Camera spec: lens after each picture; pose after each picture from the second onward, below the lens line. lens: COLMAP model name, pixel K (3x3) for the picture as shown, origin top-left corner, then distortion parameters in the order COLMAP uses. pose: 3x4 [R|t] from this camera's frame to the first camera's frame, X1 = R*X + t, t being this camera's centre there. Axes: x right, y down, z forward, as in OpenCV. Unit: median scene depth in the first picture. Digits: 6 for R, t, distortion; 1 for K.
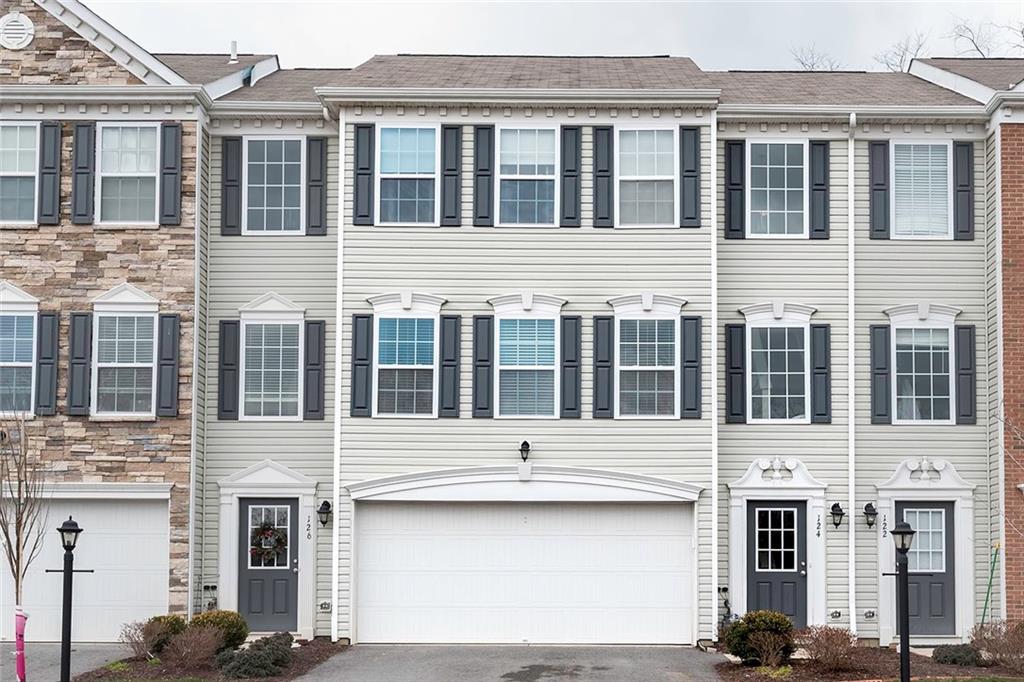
lens RADIAL K [[856.8, 0, 512.0], [0, 856.8, 338.3], [0, 0, 1]] dist [-0.003850, -0.006164]
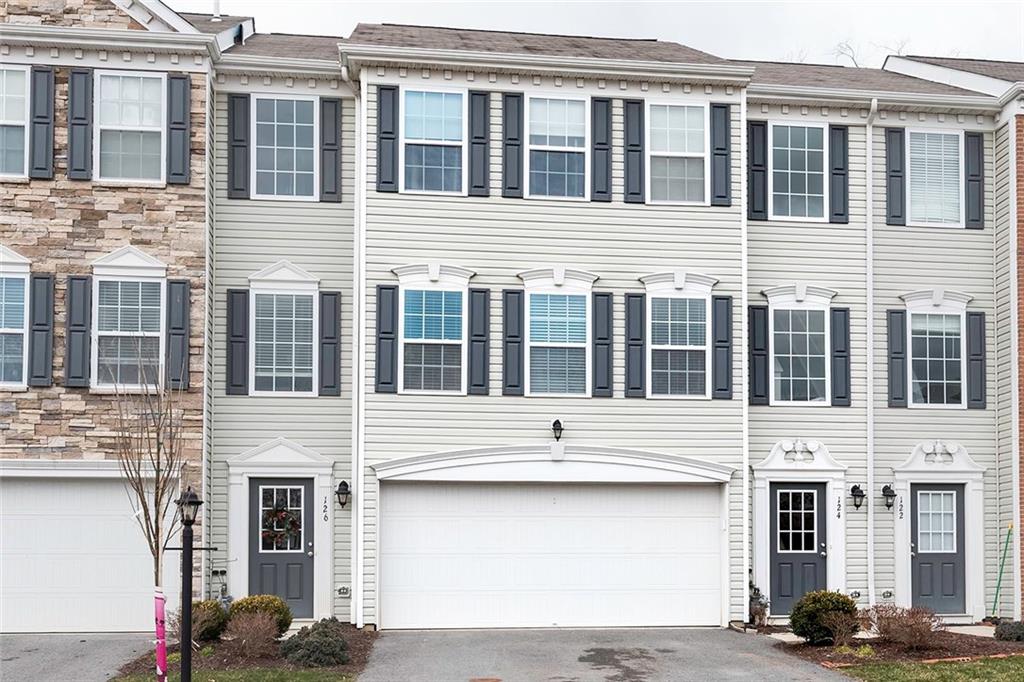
lens RADIAL K [[848.5, 0, 512.1], [0, 848.5, 344.8], [0, 0, 1]] dist [-0.005087, -0.001942]
pose [[0.995336, 0.018385, 0.094700, -0.121194], [-0.020146, 0.999641, 0.017671, 0.017883], [-0.094341, -0.019497, 0.995349, 0.047042]]
